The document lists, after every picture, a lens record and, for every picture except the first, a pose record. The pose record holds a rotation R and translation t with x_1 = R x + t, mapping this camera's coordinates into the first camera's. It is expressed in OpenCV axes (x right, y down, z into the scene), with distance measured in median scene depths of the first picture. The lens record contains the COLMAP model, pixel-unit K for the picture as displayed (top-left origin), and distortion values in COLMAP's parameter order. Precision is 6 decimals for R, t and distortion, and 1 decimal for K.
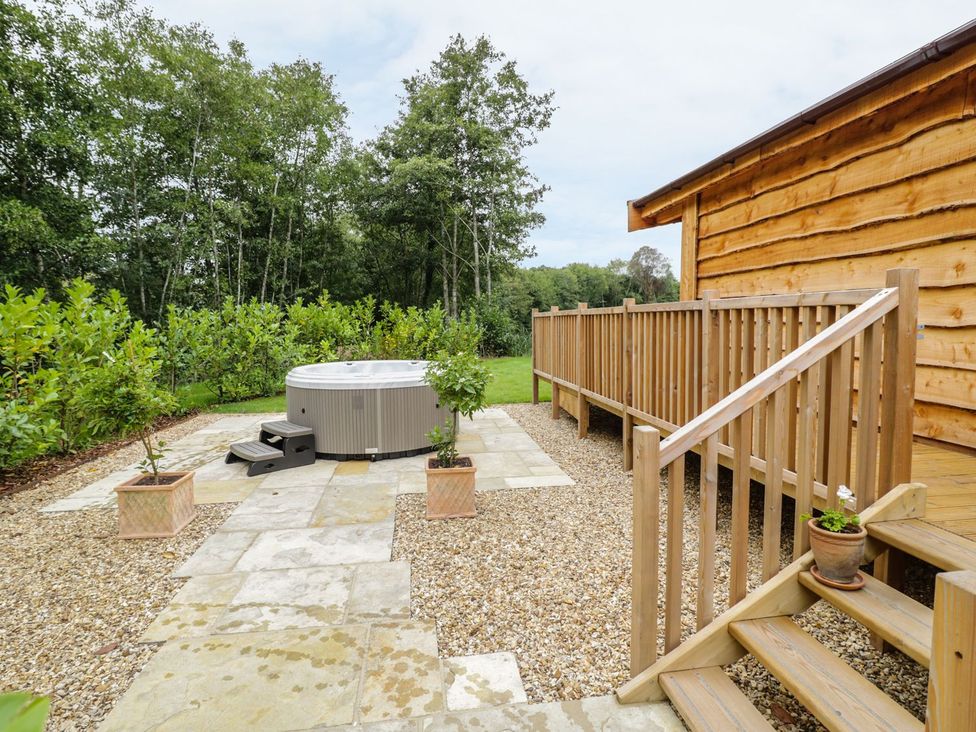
lens RADIAL K [[511.3, 0, 480.0], [0, 511.3, 362.2], [0, 0, 1]] dist [-0.001629, -0.011235]
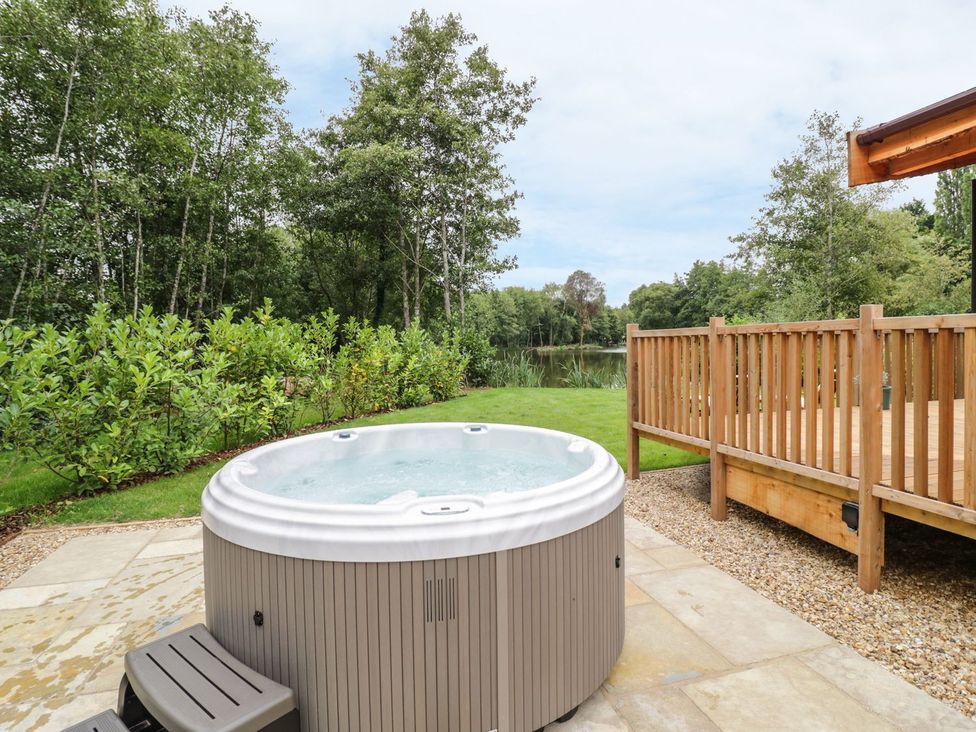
lens RADIAL K [[511.3, 0, 482.5], [0, 511.3, 360.5], [0, 0, 1]] dist [-0.001629, -0.011235]
pose [[0.990547, -0.008851, 0.136891, -0.065702], [0.015490, 0.998751, -0.047507, -0.014292], [-0.136299, 0.049178, 0.989446, 0.172547]]
